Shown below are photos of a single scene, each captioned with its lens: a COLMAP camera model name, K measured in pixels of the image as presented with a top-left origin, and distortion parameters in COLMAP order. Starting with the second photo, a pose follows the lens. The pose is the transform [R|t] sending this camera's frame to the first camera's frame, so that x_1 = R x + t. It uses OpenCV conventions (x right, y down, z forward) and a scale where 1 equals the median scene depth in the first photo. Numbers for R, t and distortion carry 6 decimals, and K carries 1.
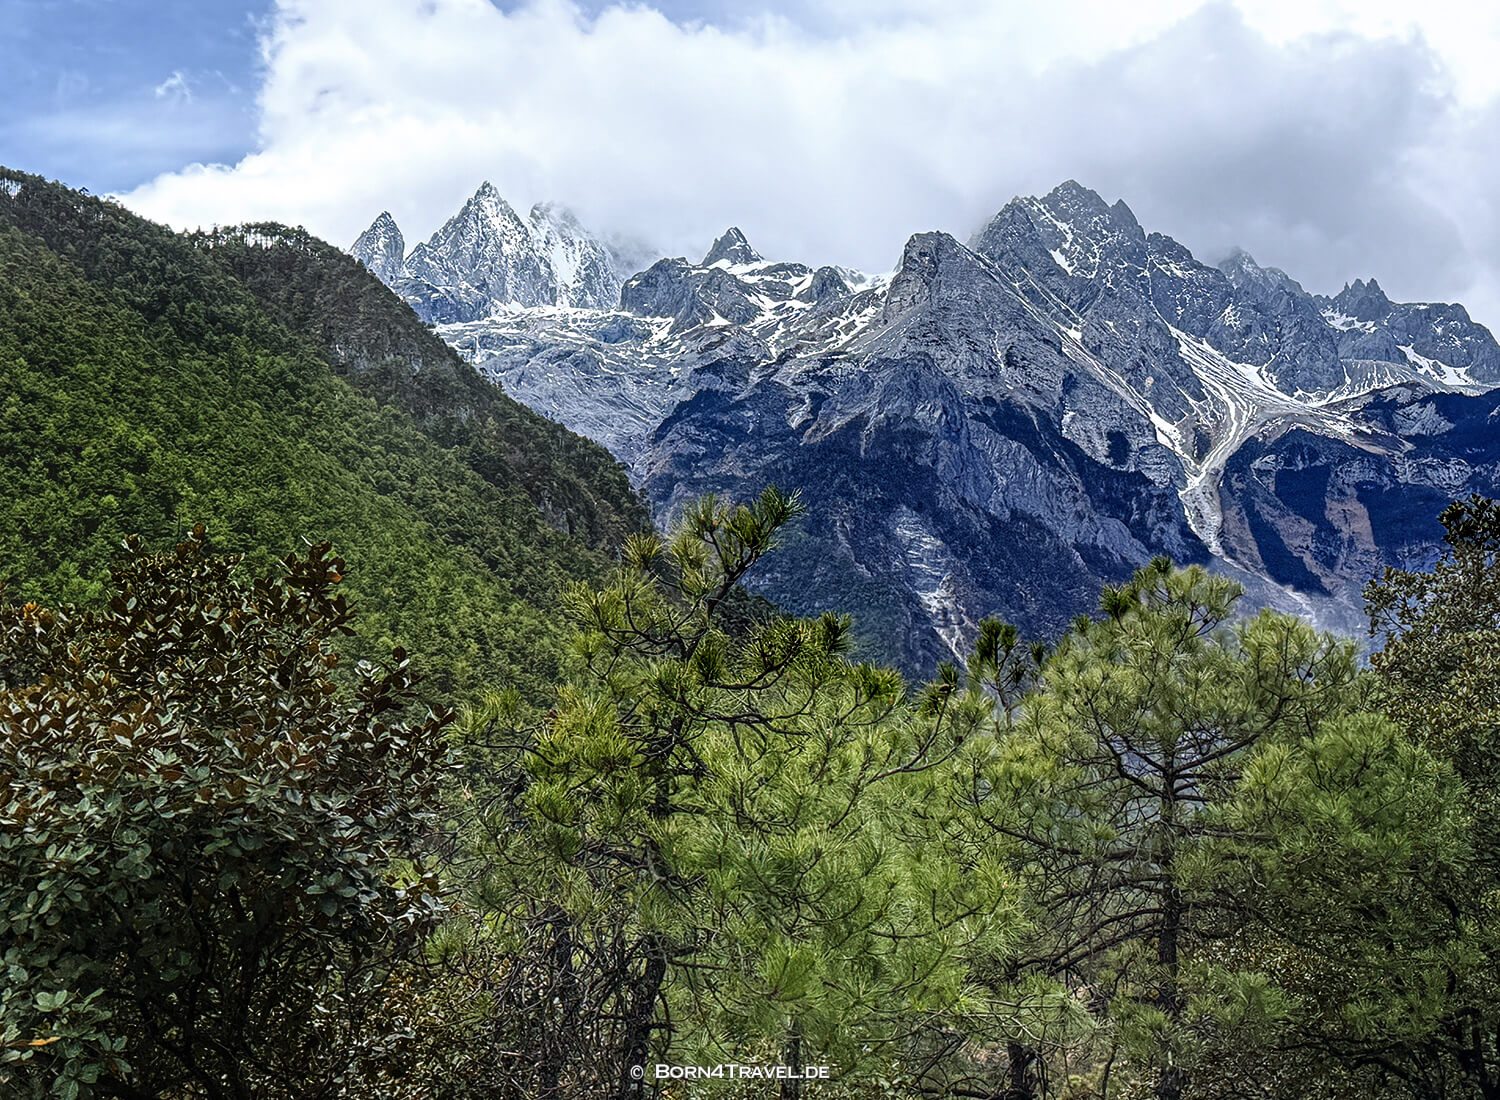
lens RADIAL K [[2247.8, 0, 830.3], [0, 2247.8, 553.7], [0, 0, 1]] dist [0.157564, 0.000640]
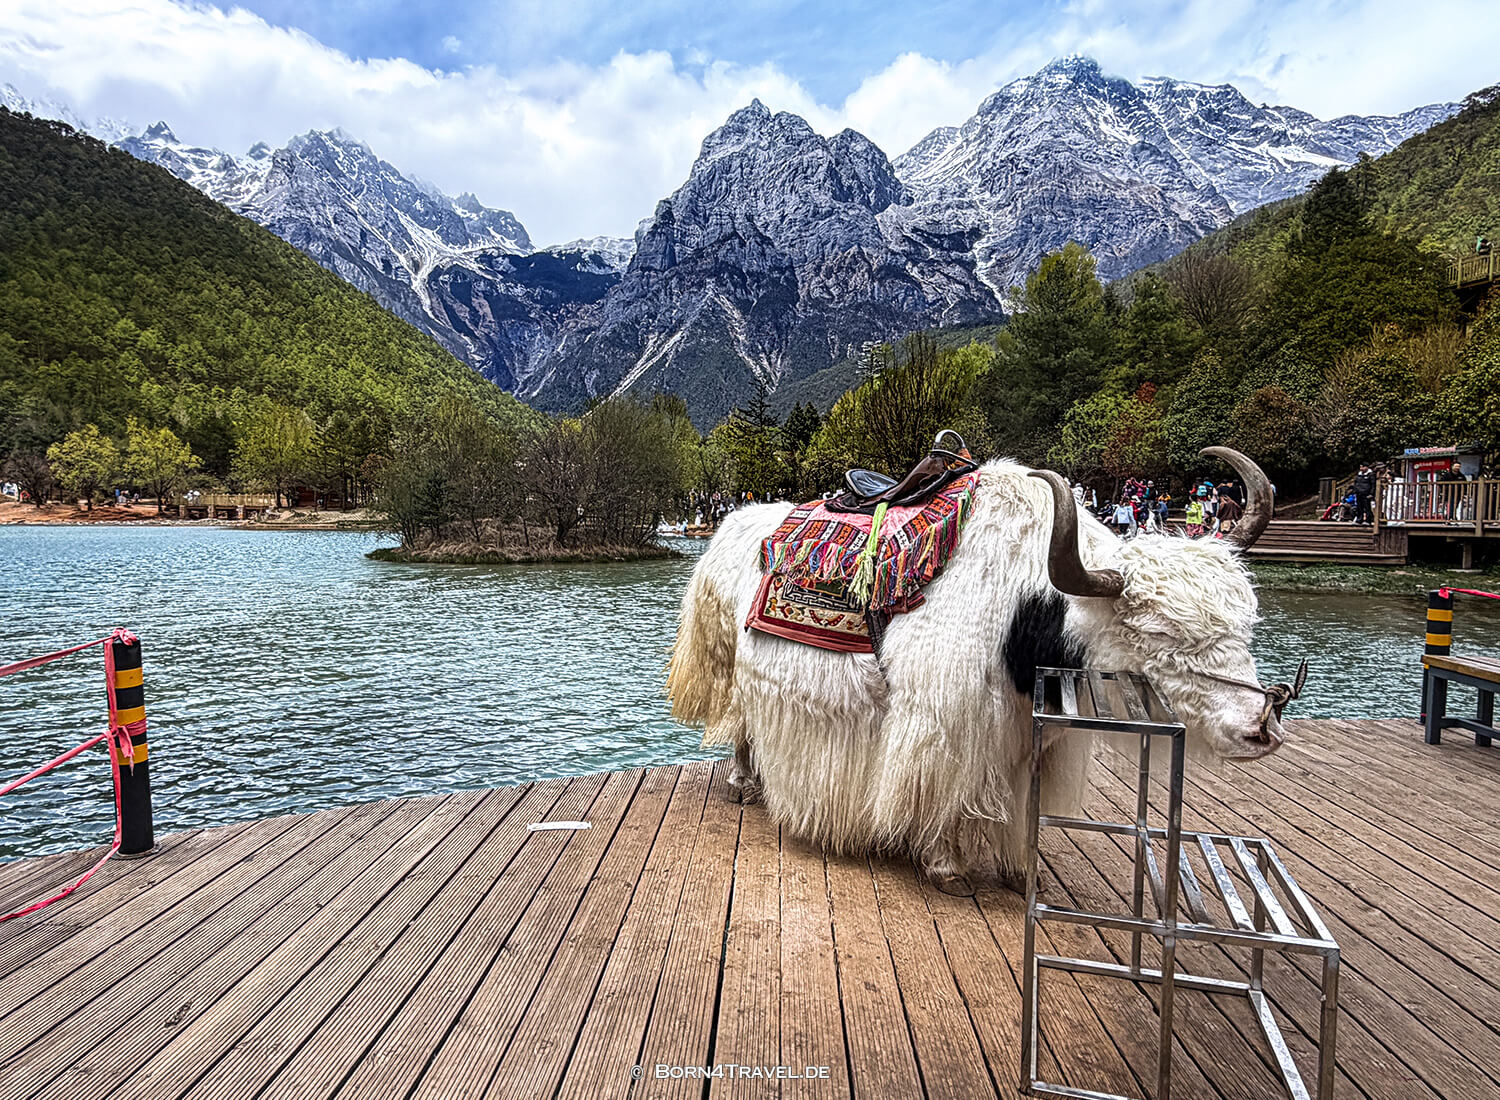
lens RADIAL K [[985.3, 0, 707.5], [0, 985.3, 574.4], [0, 0, 1]] dist [0.006188, -0.001550]
pose [[0.875199, -0.045590, 0.481611, -0.082910], [-0.084518, 0.965828, 0.245016, -0.015784], [-0.476323, -0.255142, 0.841438, -0.103713]]
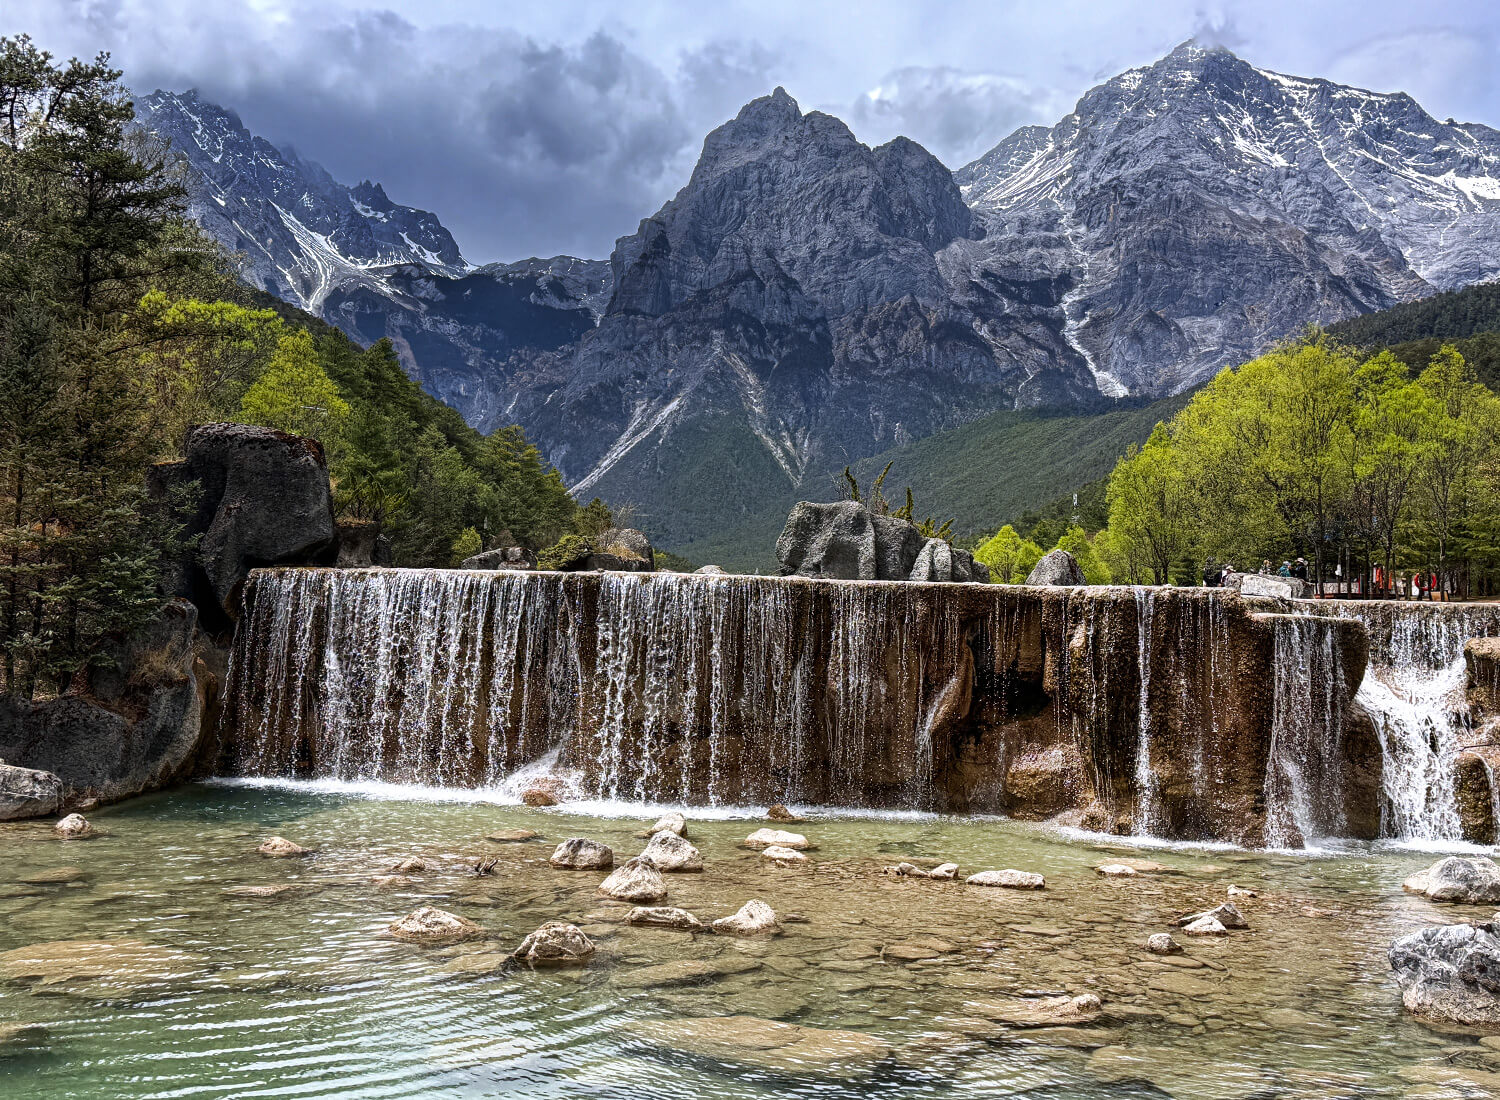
lens RADIAL K [[1483.0, 0, 752.2], [0, 1483.0, 575.6], [0, 0, 1]] dist [0.202287, -0.400760]
pose [[0.850544, 0.032981, 0.524869, -0.146439], [-0.121829, 0.983239, 0.135639, -0.030334], [-0.511599, -0.179312, 0.840306, -0.184875]]
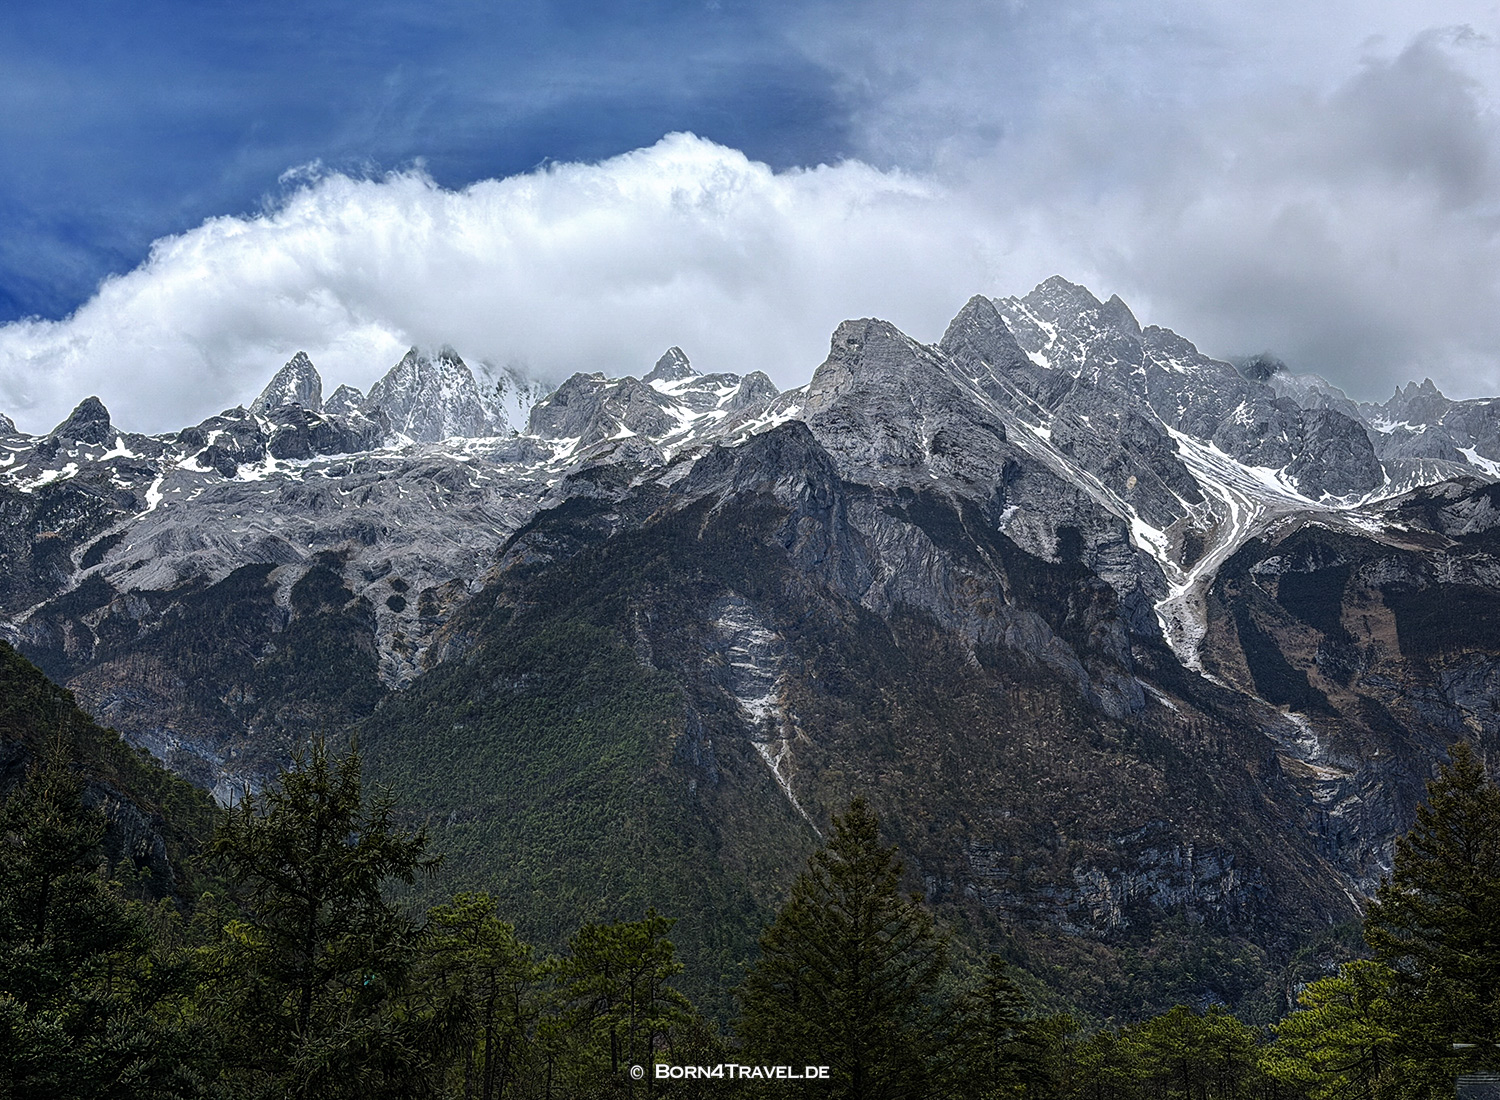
lens RADIAL K [[2323.7, 0, 664.8], [0, 2323.7, 497.0], [0, 0, 1]] dist [0.152920, -0.040658]
pose [[0.993958, -0.034368, -0.104240, 0.064885], [0.022325, 0.993165, -0.114567, 0.025689], [0.107465, 0.111548, 0.987931, 0.143994]]
